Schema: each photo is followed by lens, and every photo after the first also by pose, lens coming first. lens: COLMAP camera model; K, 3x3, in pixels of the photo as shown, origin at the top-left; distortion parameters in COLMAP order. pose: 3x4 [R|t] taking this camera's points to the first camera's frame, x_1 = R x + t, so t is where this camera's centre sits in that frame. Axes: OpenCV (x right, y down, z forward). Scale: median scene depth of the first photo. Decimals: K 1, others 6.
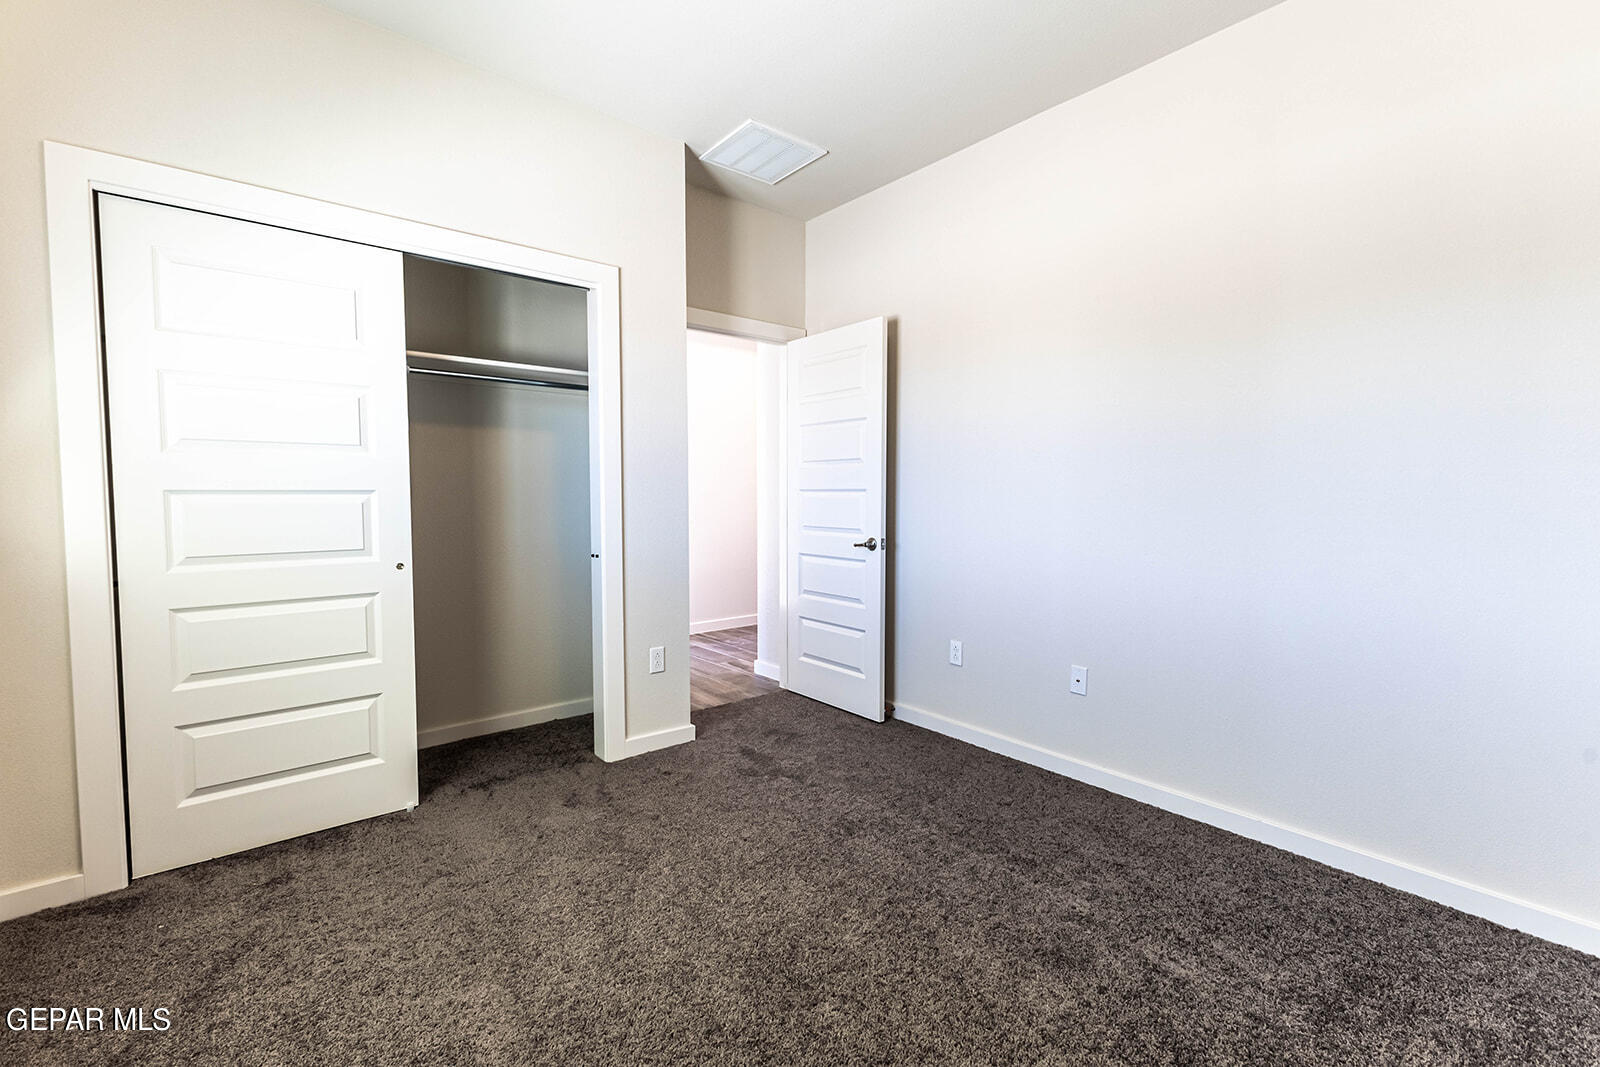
lens RADIAL K [[688.5, 0, 798.6], [0, 688.5, 525.7], [0, 0, 1]] dist [0.010319, -0.000766]
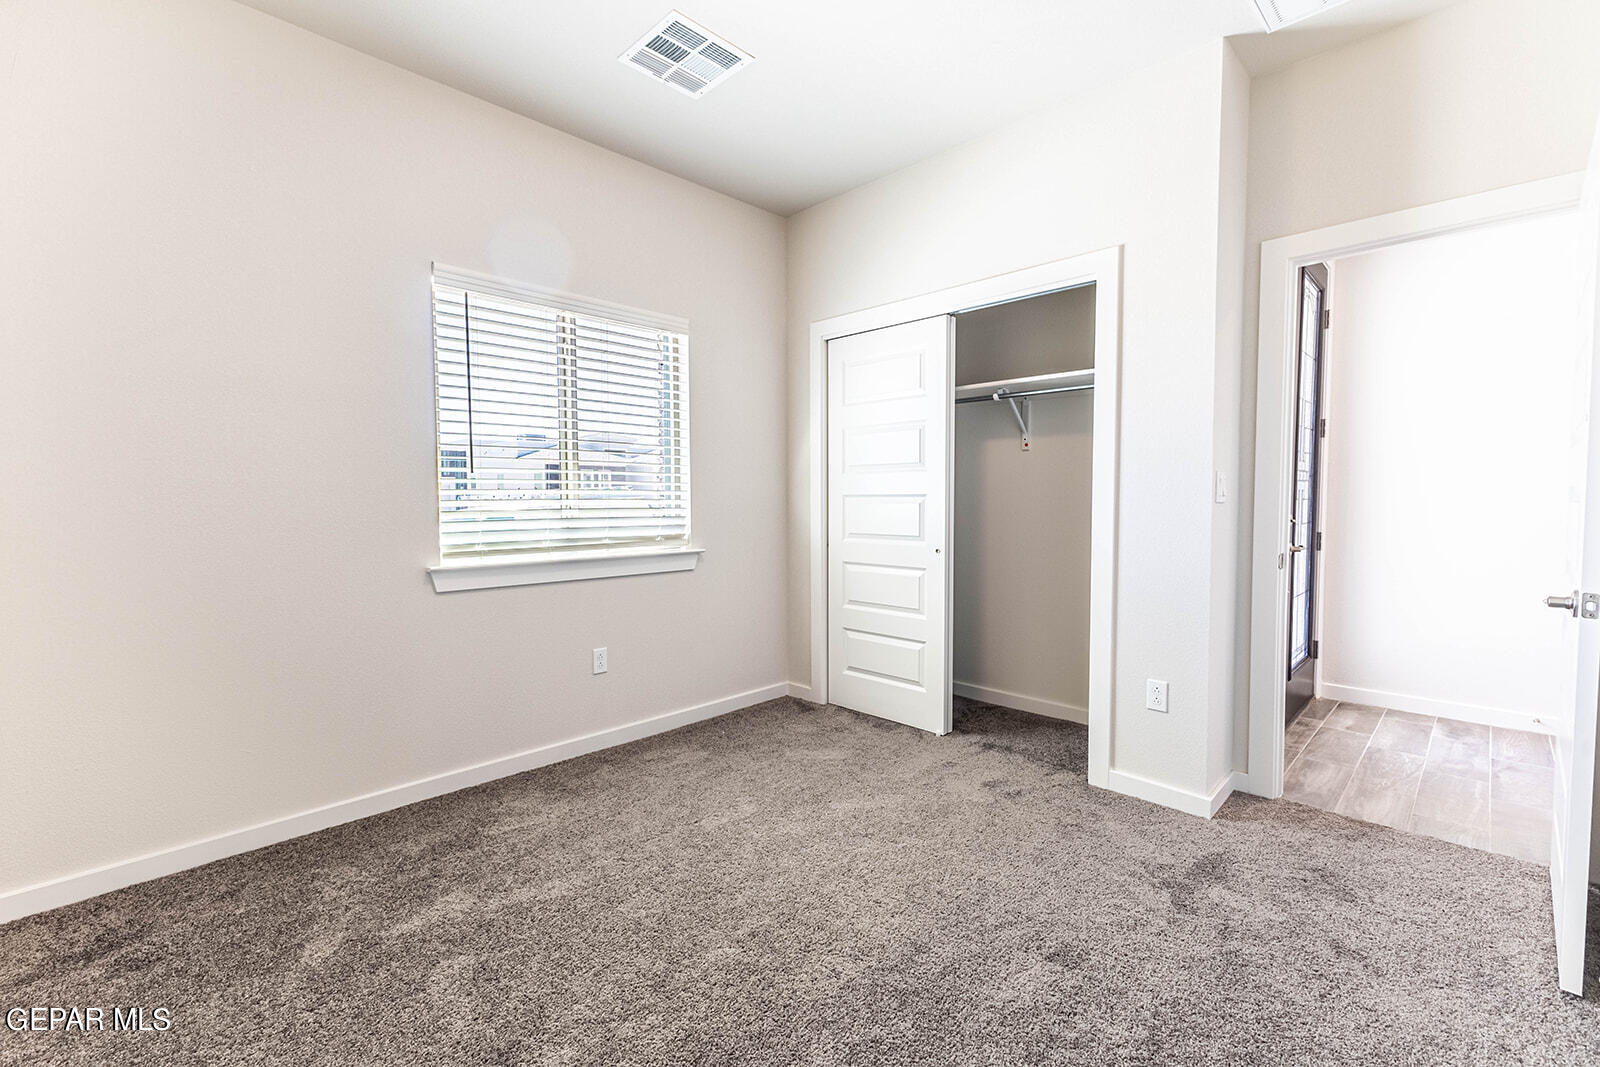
lens RADIAL K [[688.5, 0, 812.7], [0, 688.5, 522.0], [0, 0, 1]] dist [0.010319, -0.000766]
pose [[0.101890, 0.034871, -0.994184, 0.671120], [-0.042591, 0.998622, 0.030662, -0.026359], [0.993883, 0.039219, 0.103235, 0.575347]]
